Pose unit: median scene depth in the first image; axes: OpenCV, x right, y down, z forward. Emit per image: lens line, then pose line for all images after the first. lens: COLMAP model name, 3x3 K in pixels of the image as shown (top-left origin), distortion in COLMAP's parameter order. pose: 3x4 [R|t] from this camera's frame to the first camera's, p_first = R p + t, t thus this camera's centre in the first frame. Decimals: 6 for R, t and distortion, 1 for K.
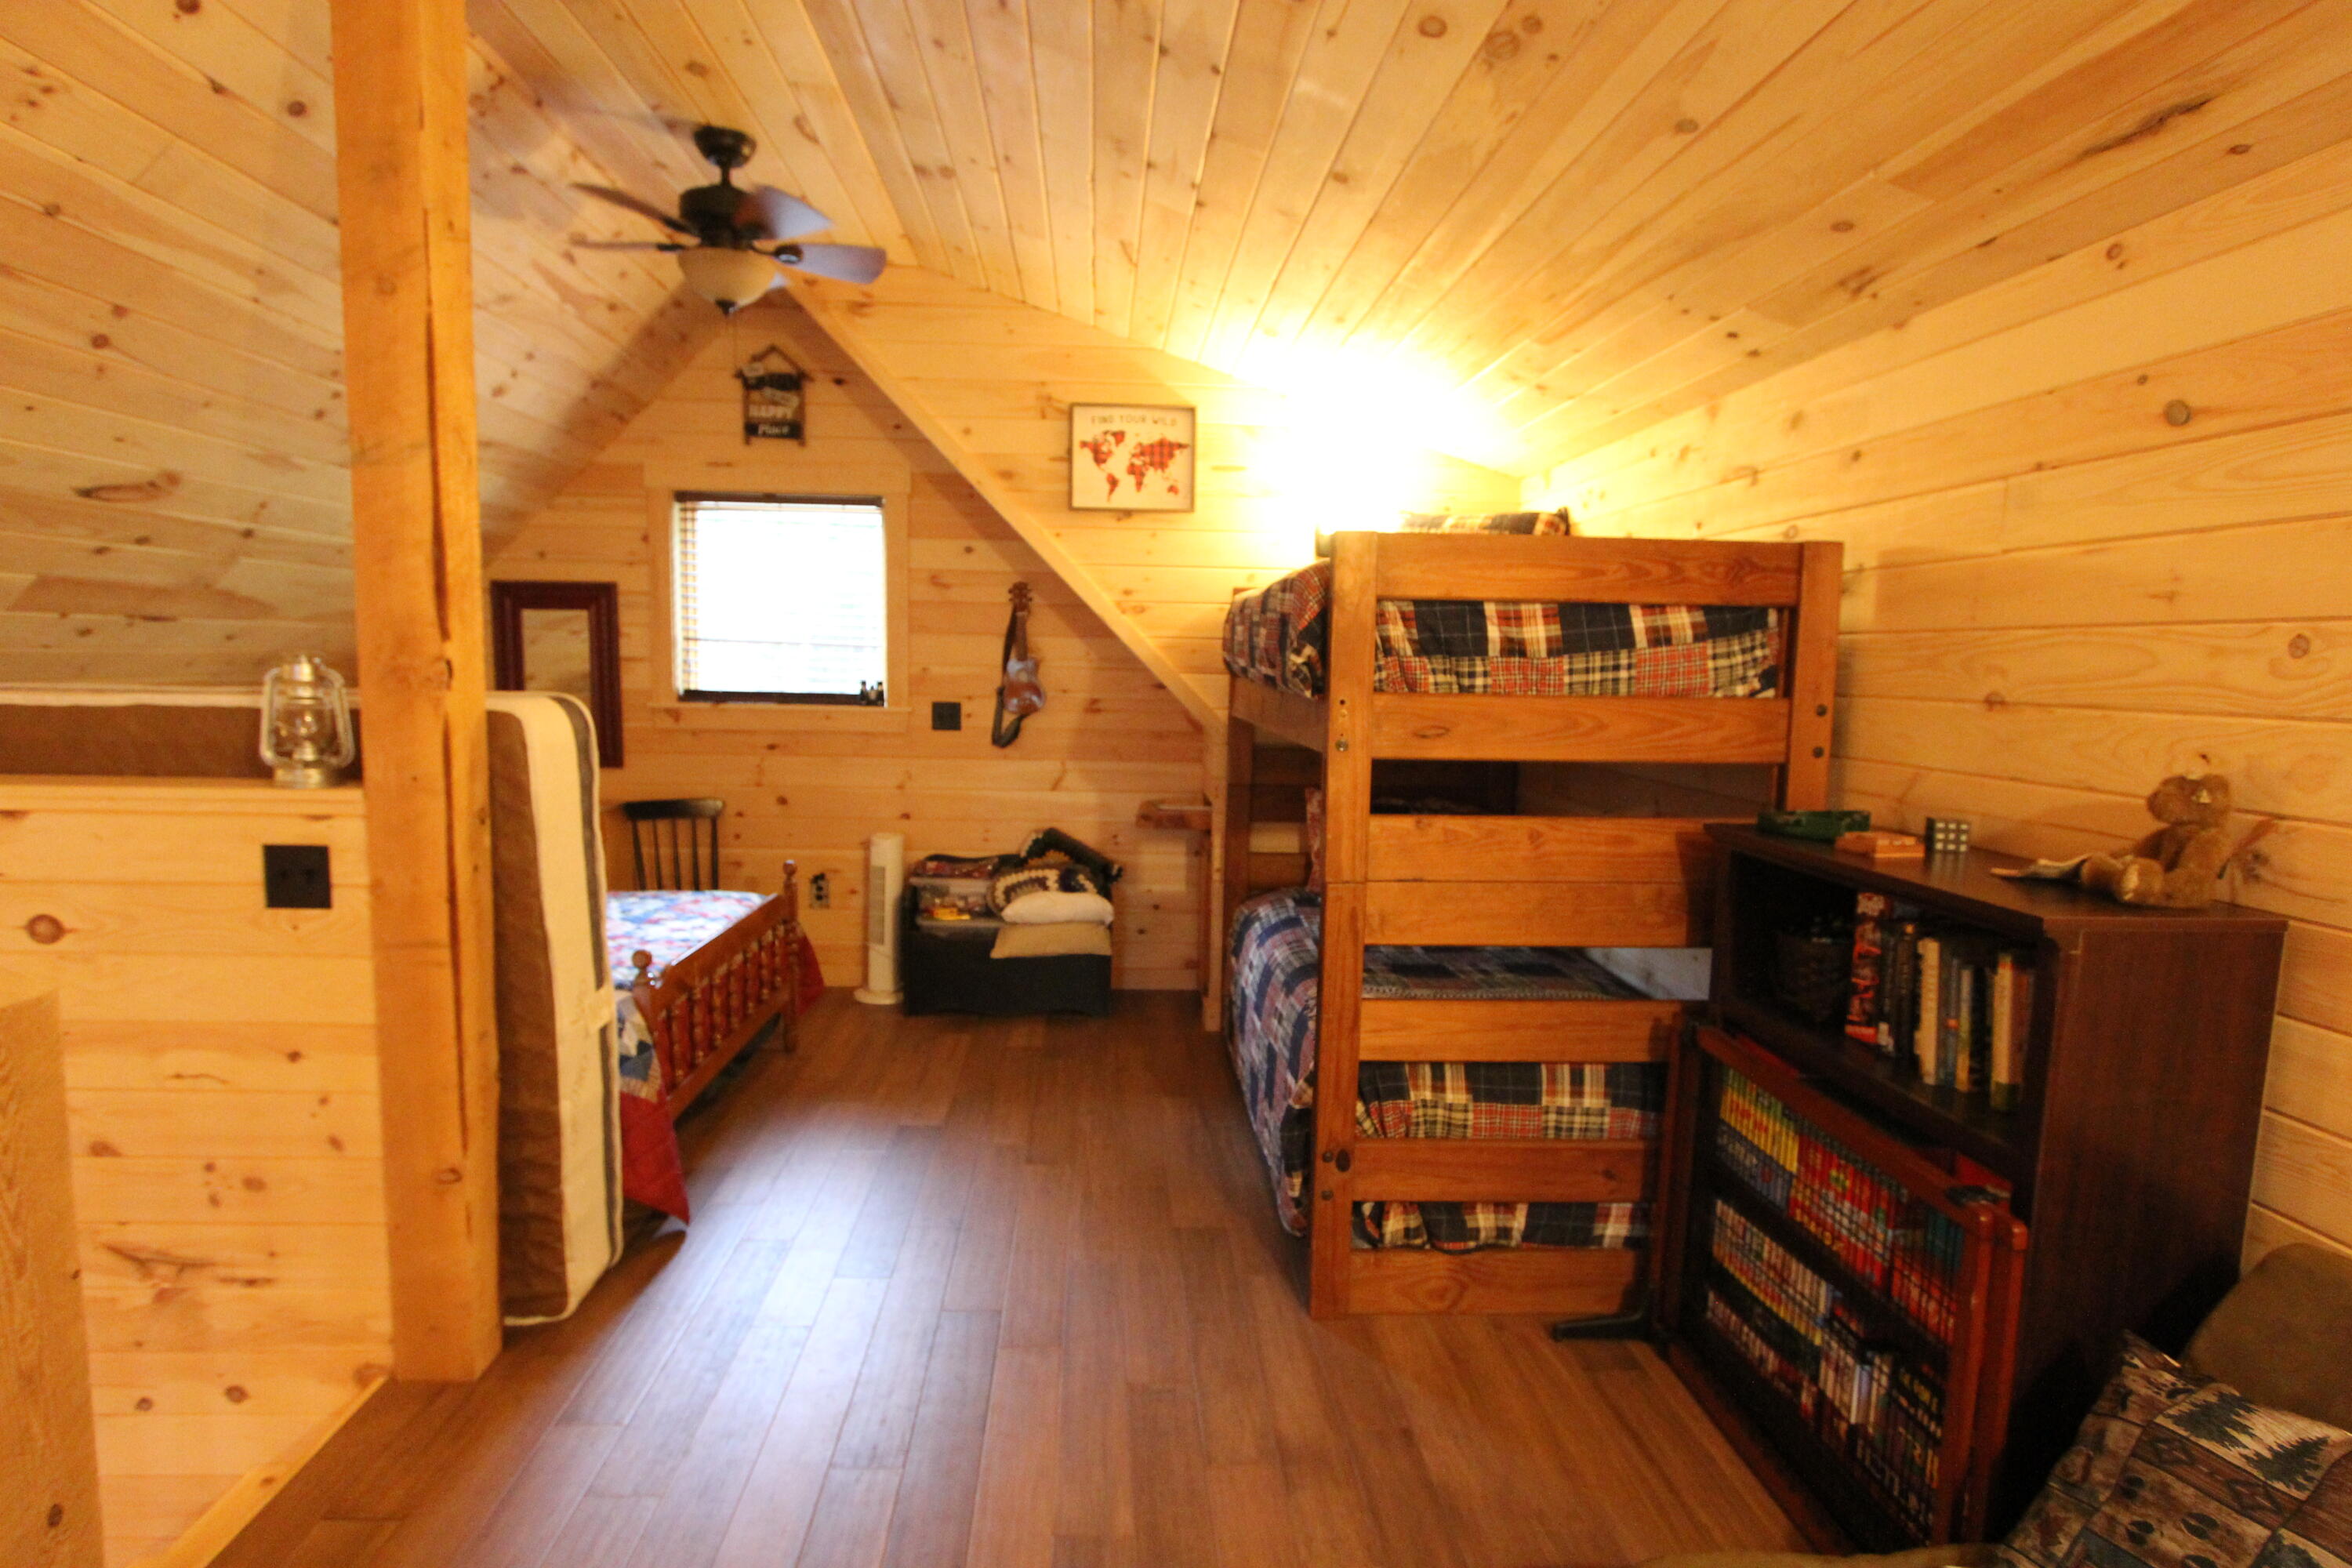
lens RADIAL K [[1238.4, 0, 1176.0], [0, 1238.4, 784.0], [0, 0, 1]] dist [-0.002852, -0.001546]
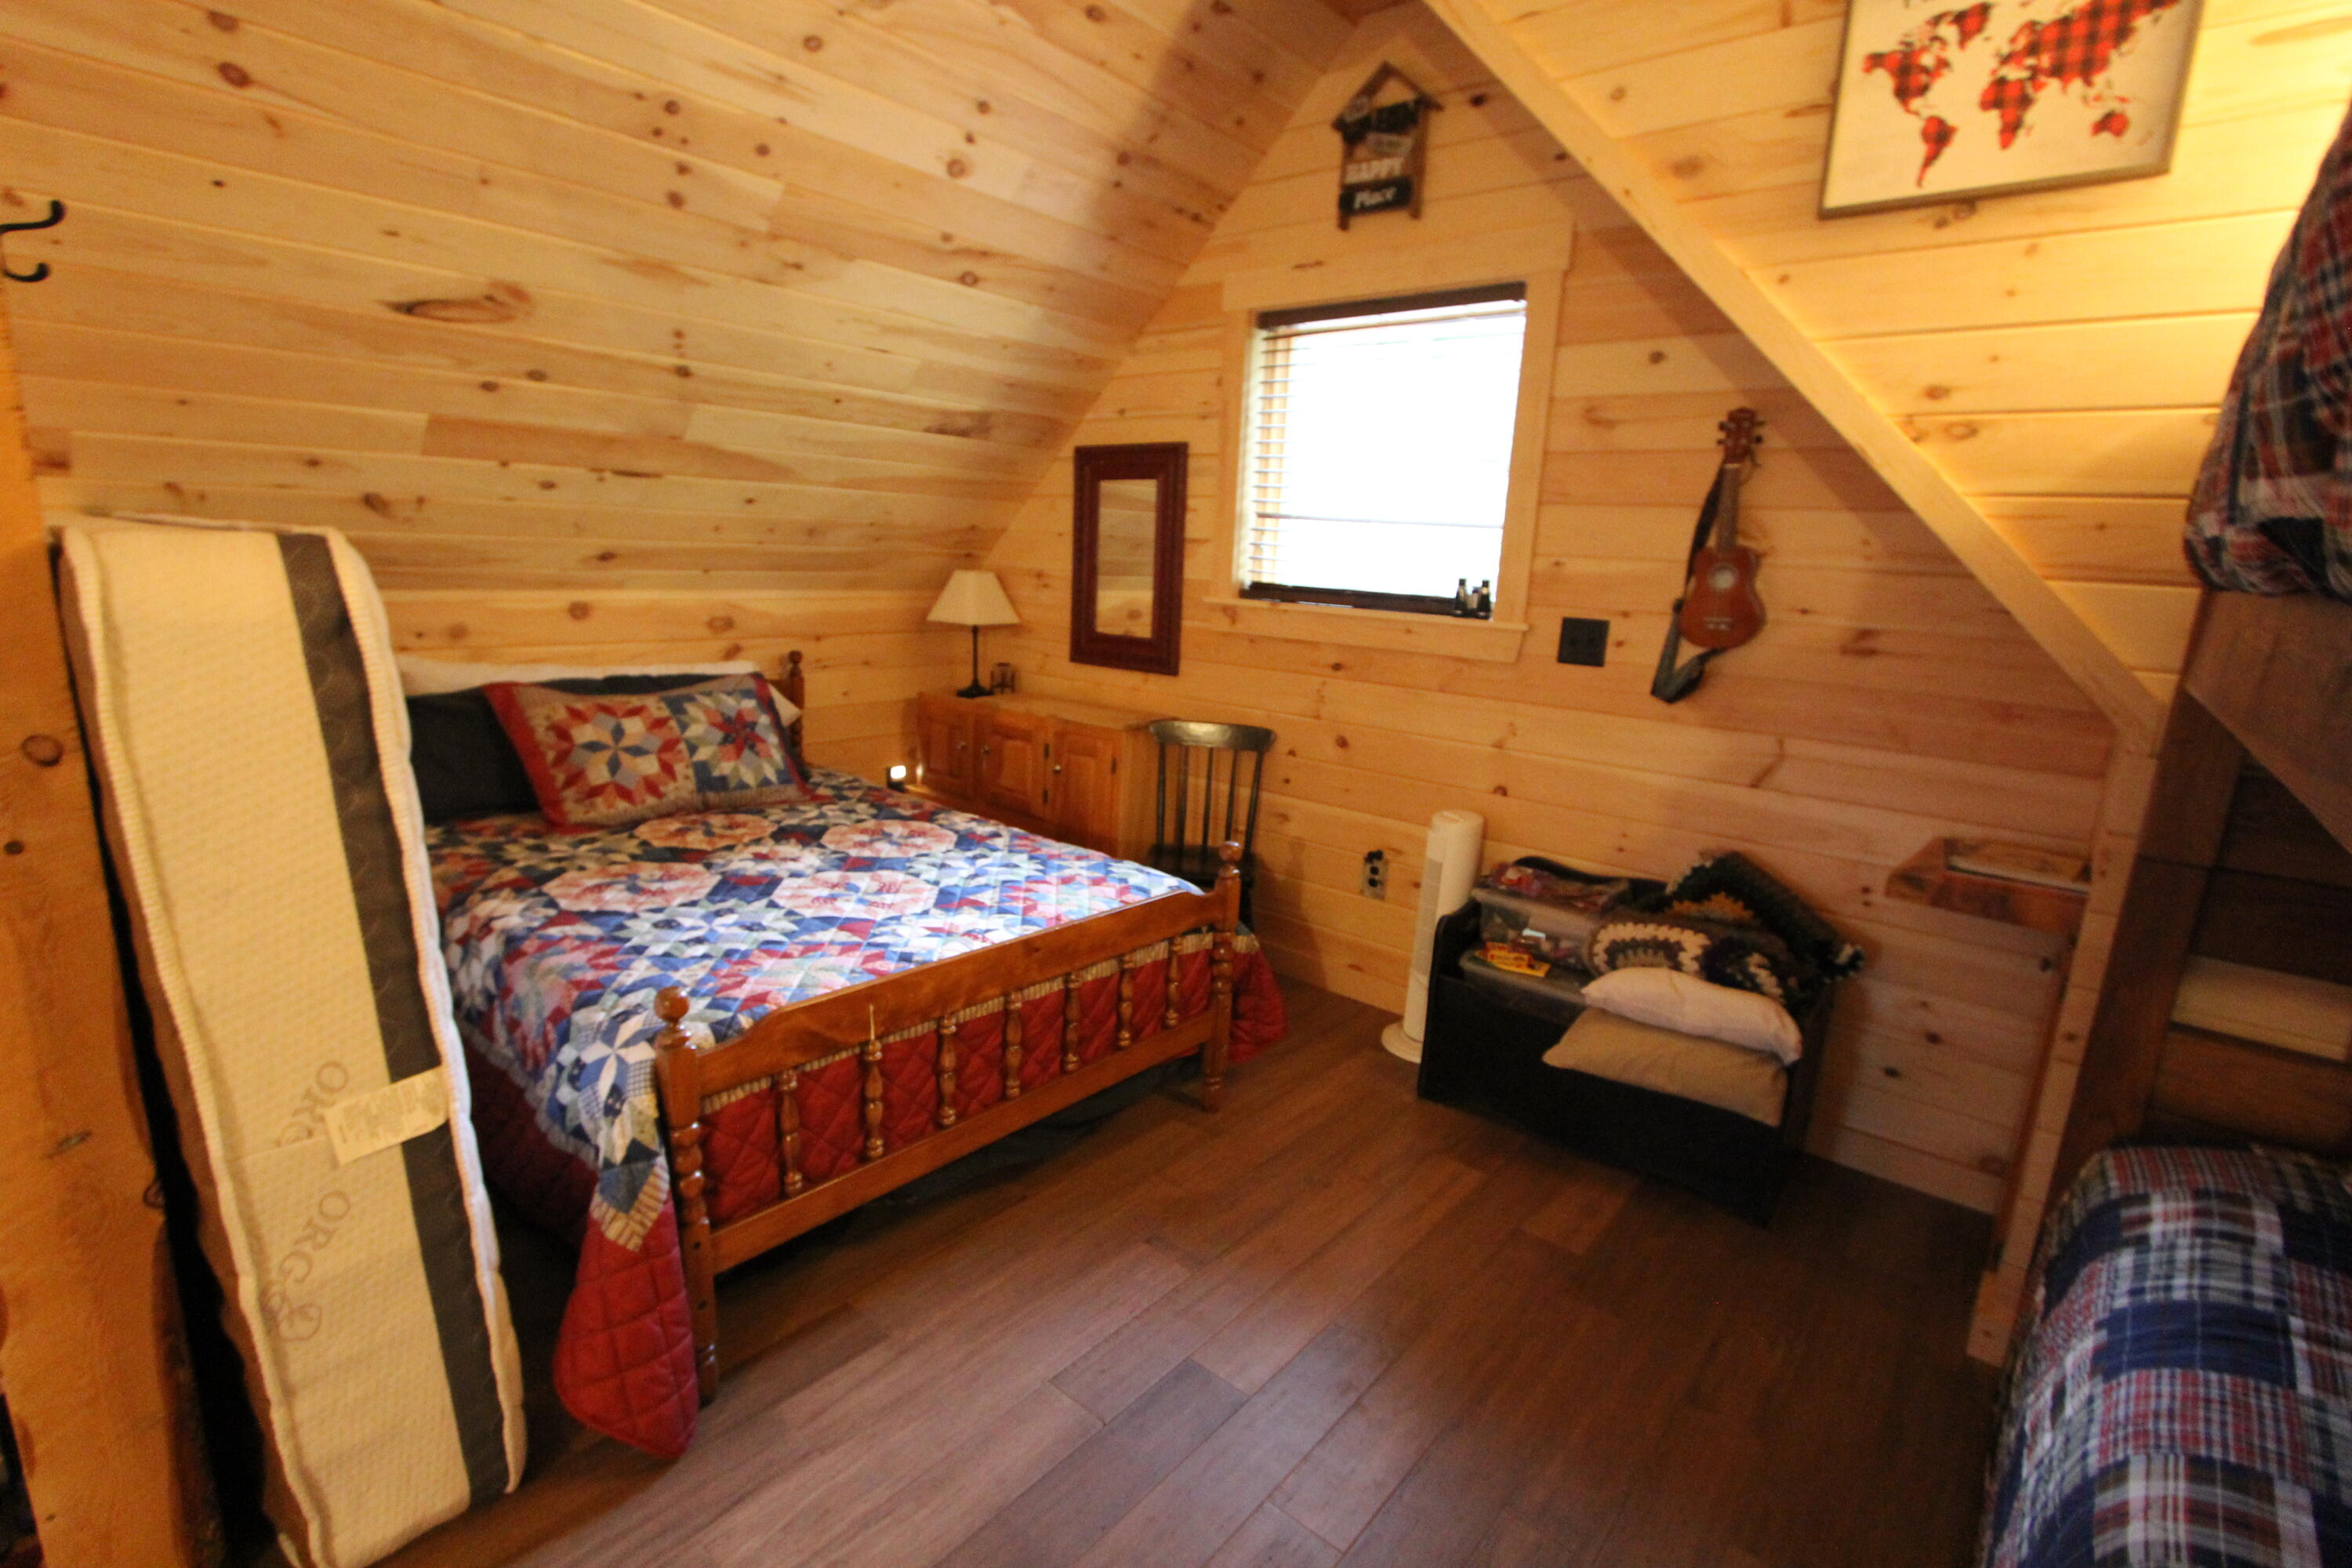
lens RADIAL K [[1087.0, 0, 1158.3], [0, 1087.0, 792.4], [0, 0, 1]] dist [-0.022405, 0.004022]
pose [[0.716328, 0.164848, -0.678011, 0.043032], [-0.102645, 0.986016, 0.131288, -0.031111], [0.690172, -0.024451, 0.723232, 0.480990]]
